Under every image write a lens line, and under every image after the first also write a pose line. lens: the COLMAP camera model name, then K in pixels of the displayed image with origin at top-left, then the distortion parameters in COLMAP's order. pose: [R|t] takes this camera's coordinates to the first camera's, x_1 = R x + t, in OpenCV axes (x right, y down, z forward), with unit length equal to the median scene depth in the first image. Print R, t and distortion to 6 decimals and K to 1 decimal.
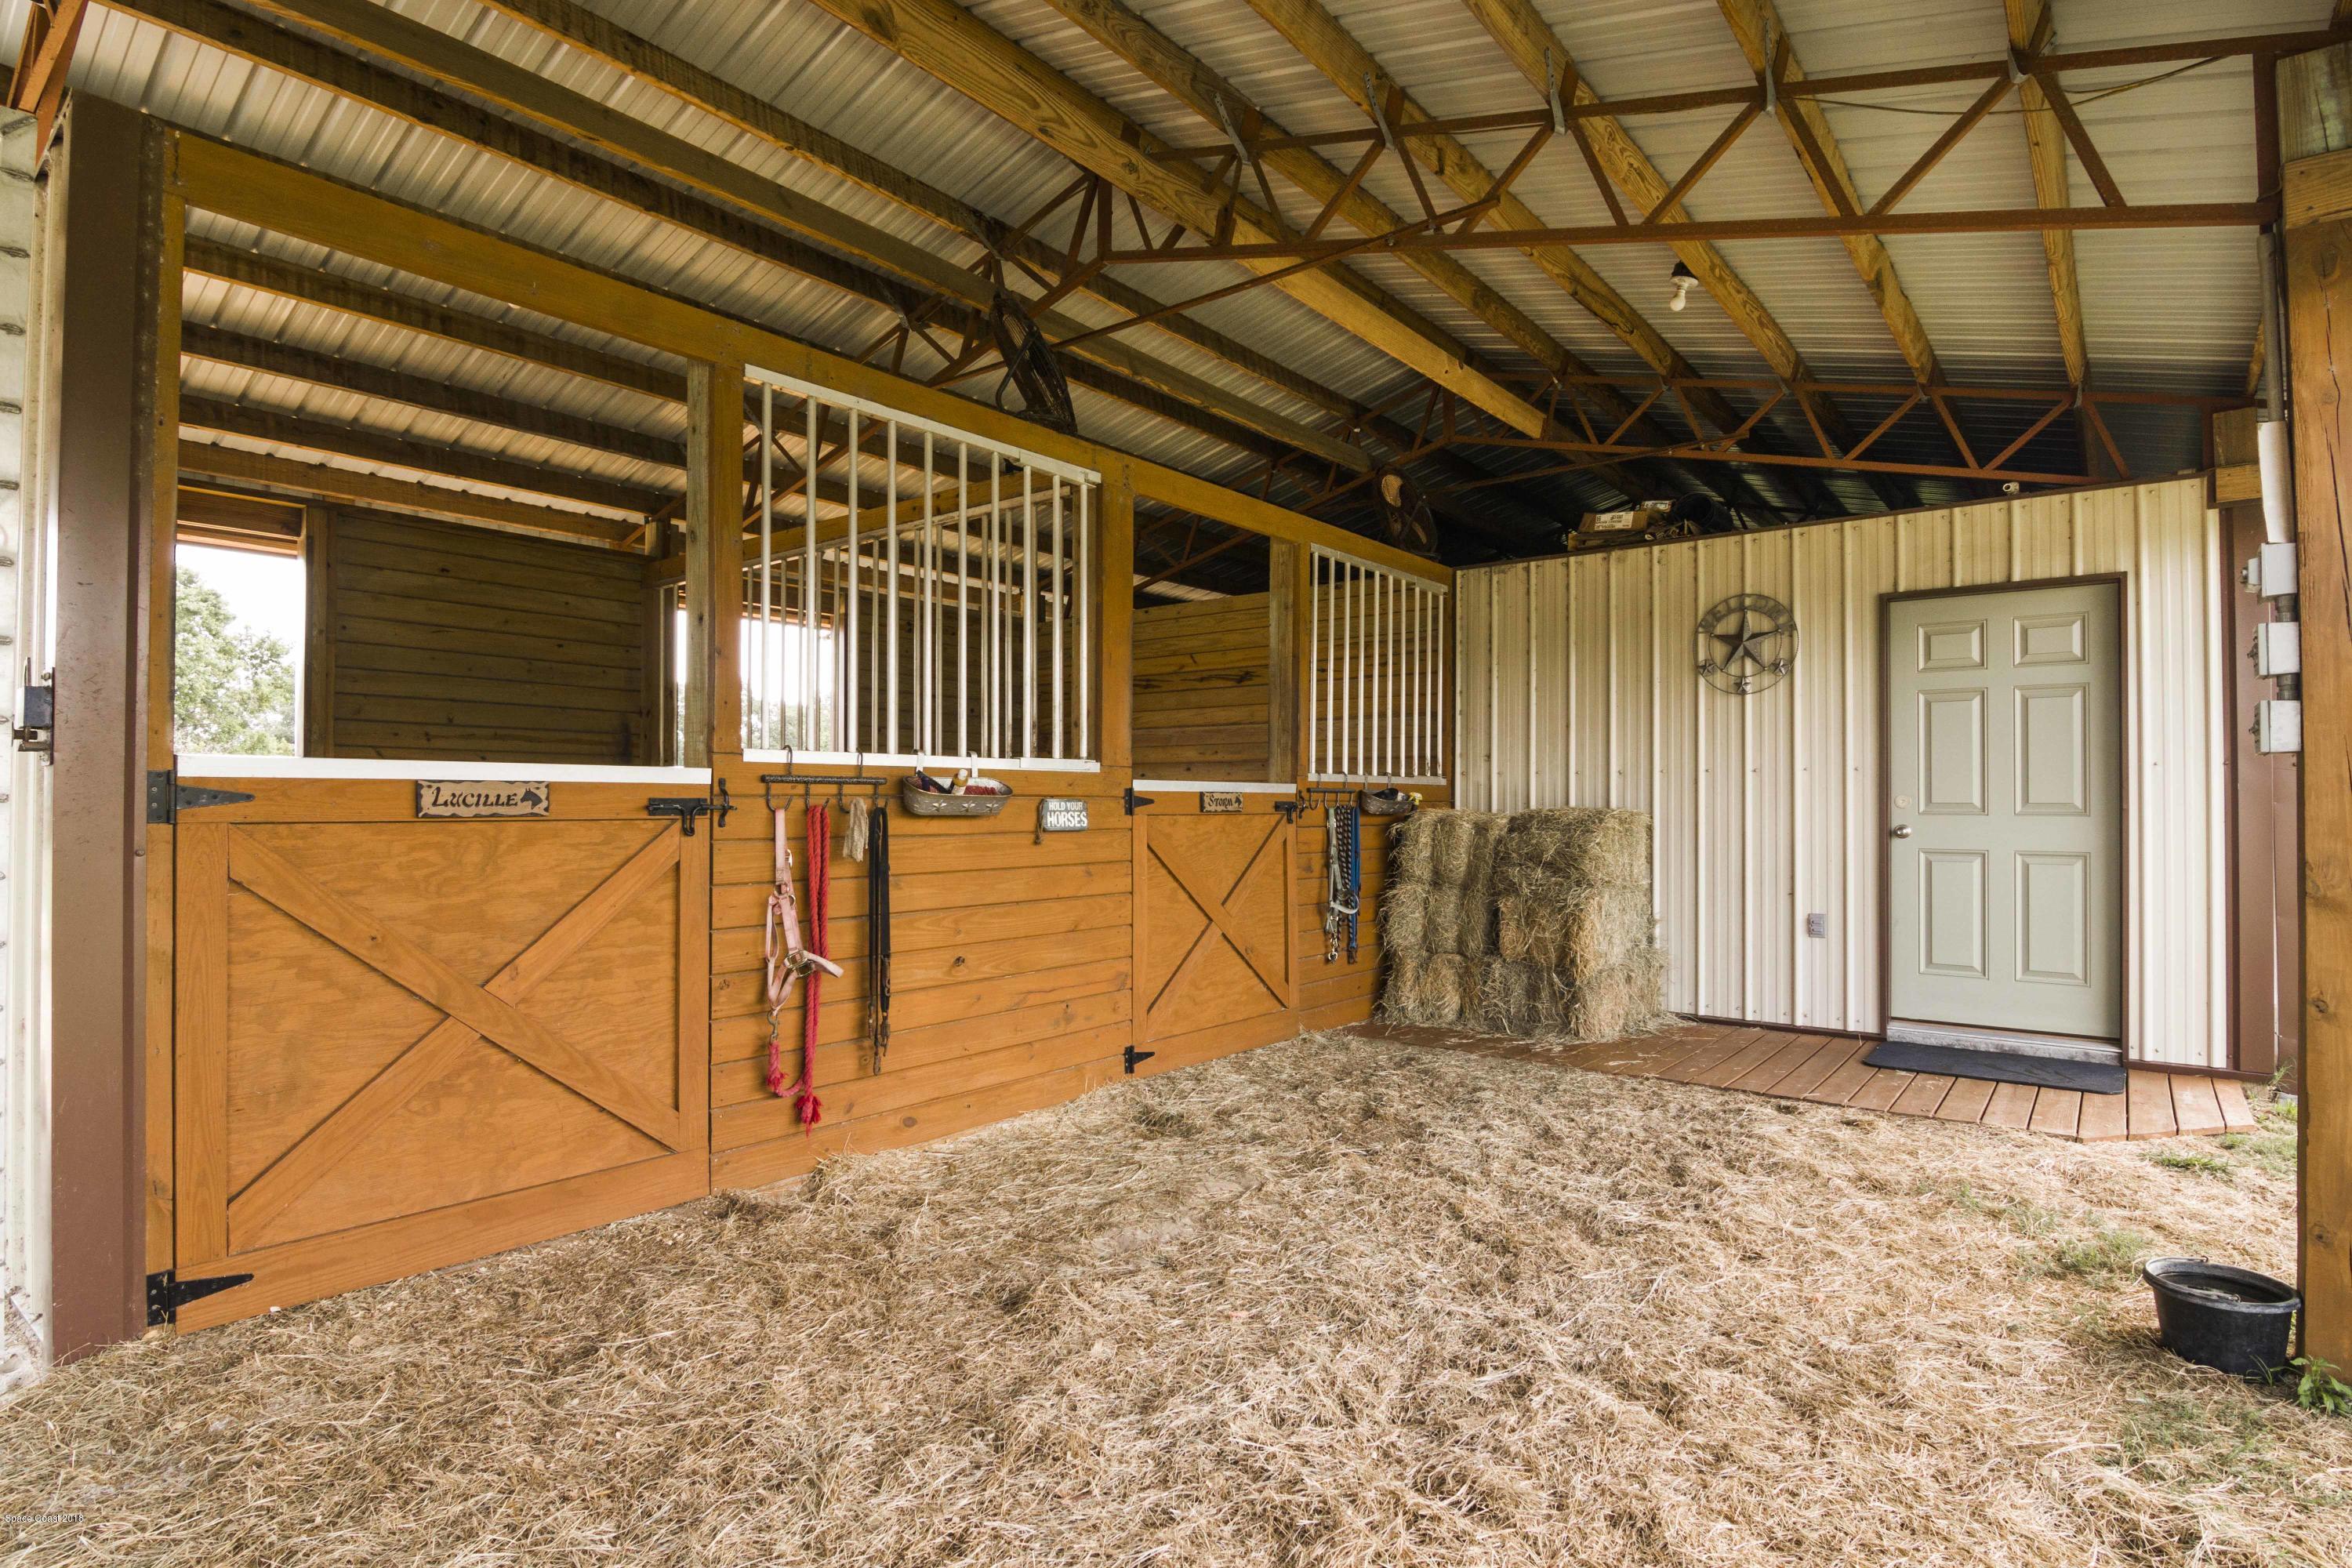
lens RADIAL K [[1143.0, 0, 1174.5], [0, 1143.0, 789.5], [0, 0, 1]] dist [-0.000069, 0.000007]
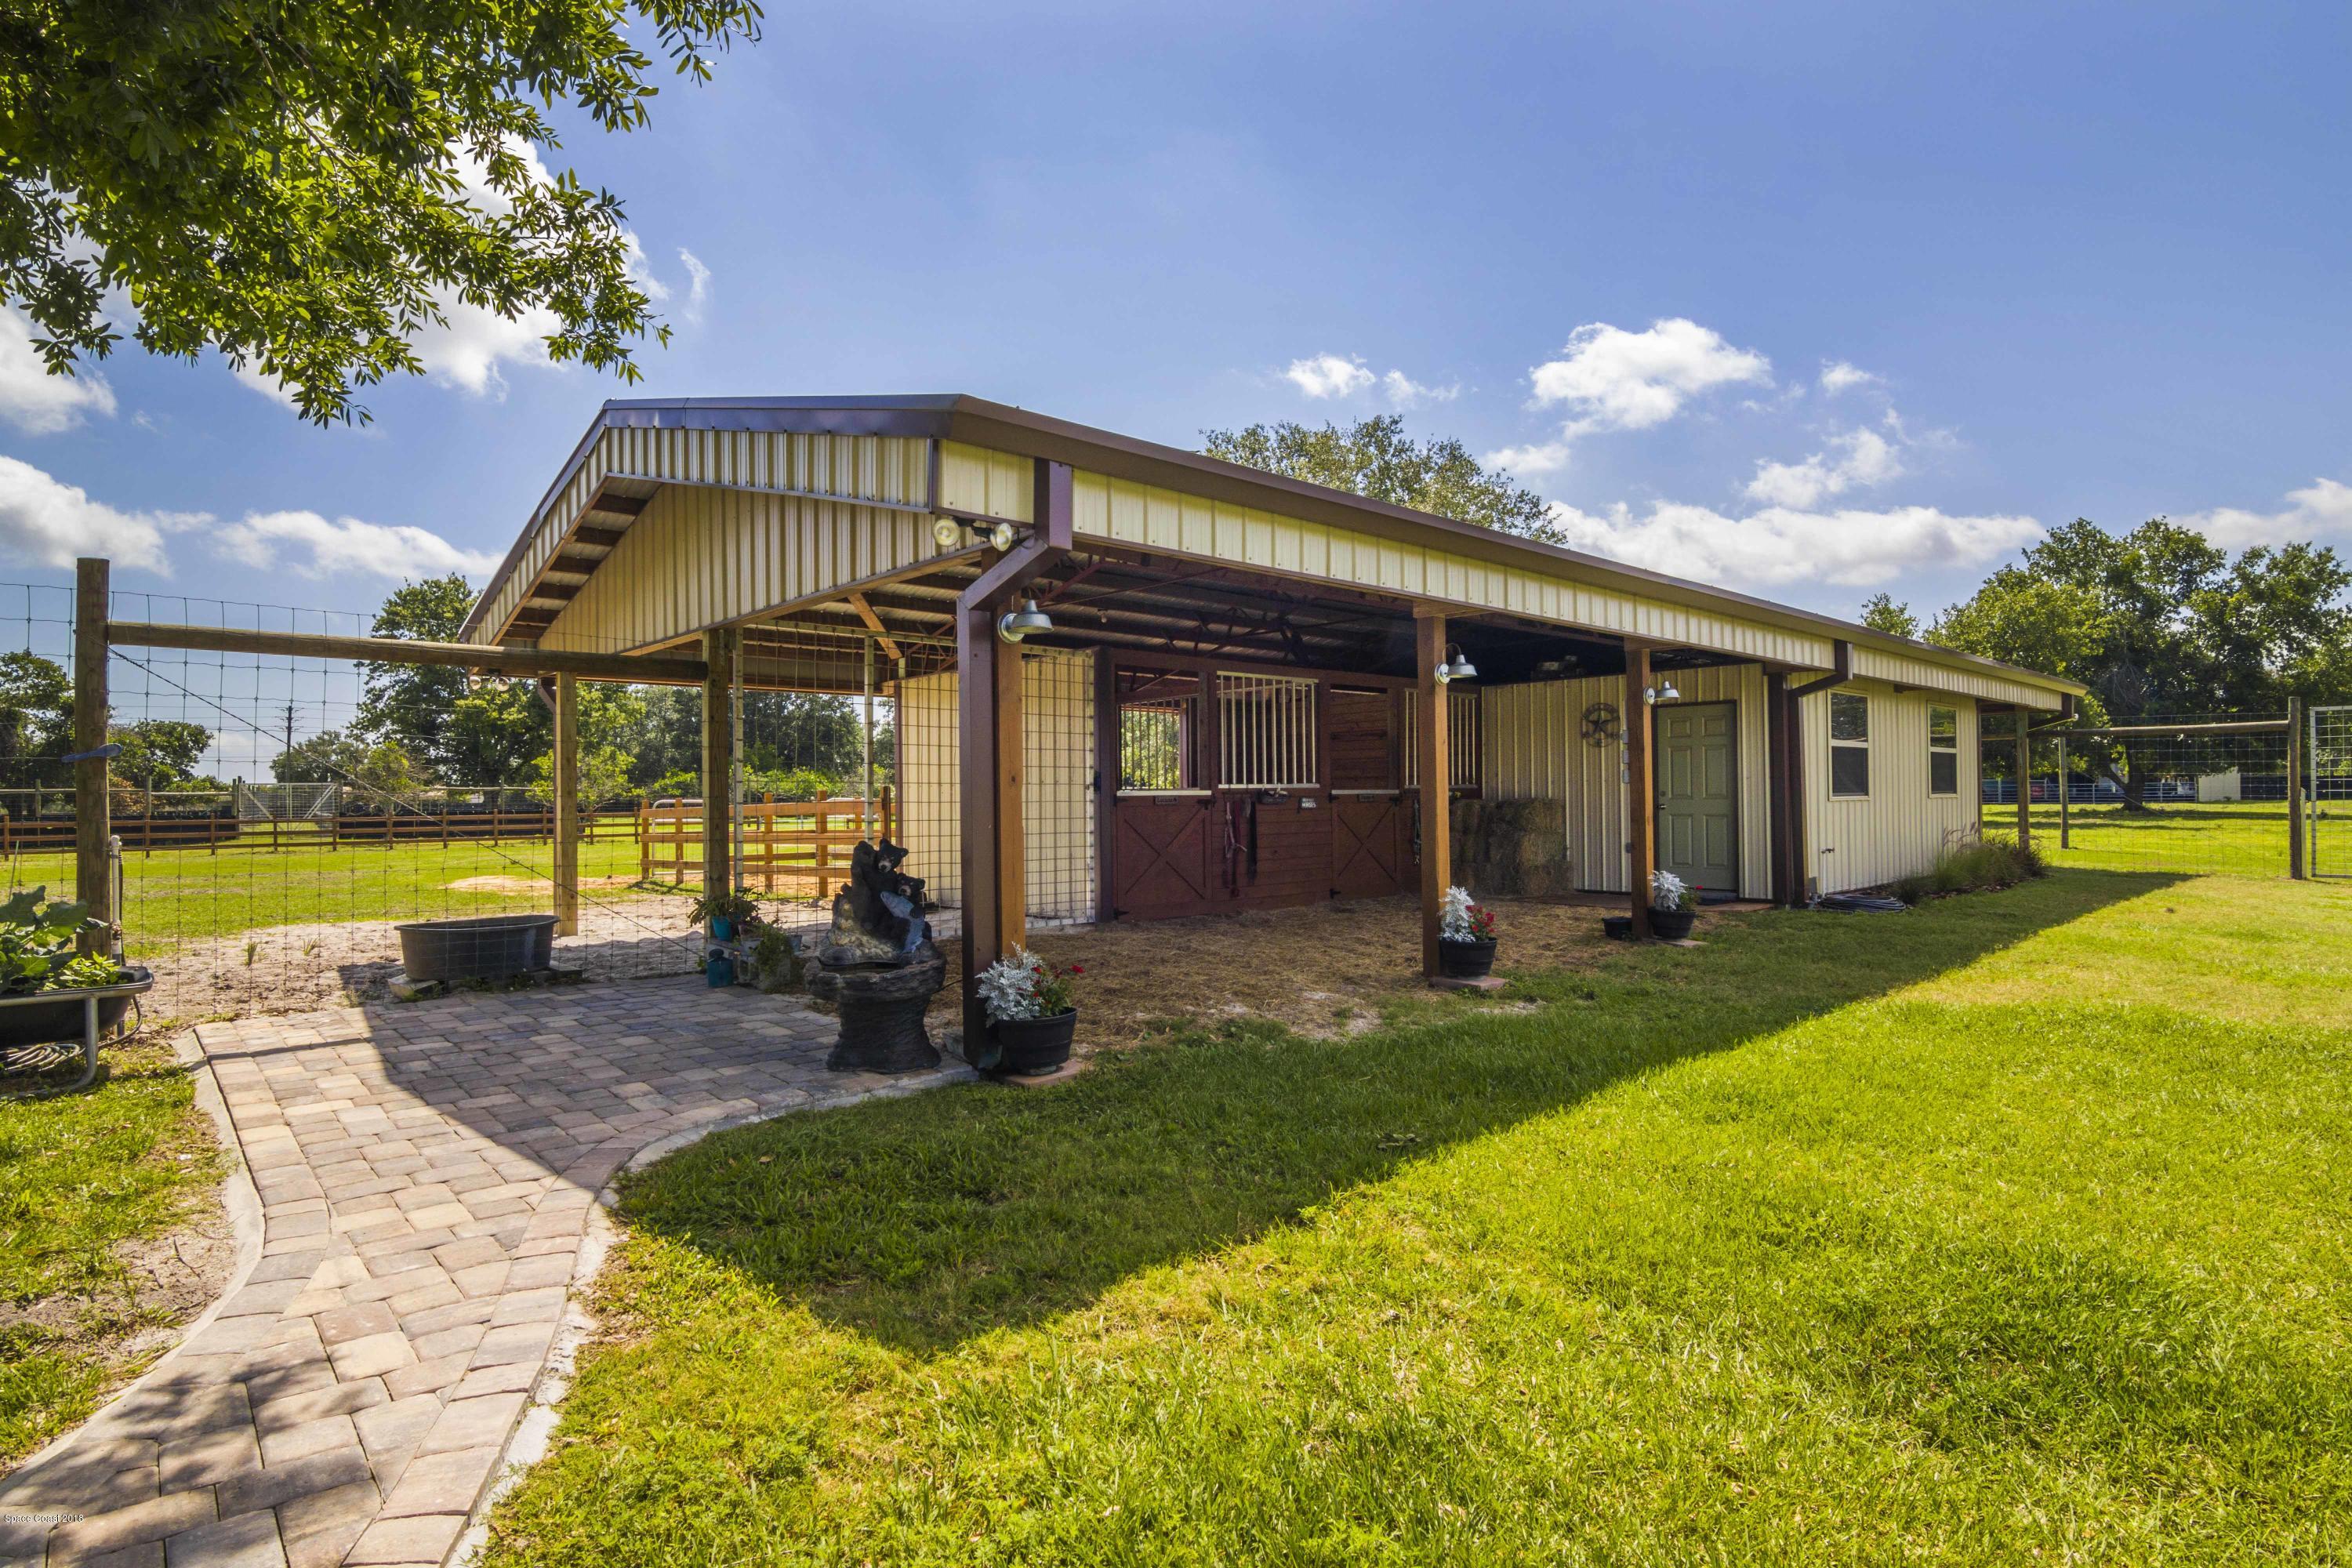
lens RADIAL K [[1143.0, 0, 1180.0], [0, 1143.0, 790.6], [0, 0, 1]] dist [-0.000069, 0.000007]
pose [[0.987895, -0.015032, -0.154397, 0.026801], [0.015892, 0.999864, 0.004337, -0.025092], [0.154310, -0.006739, 0.987999, -1.766458]]
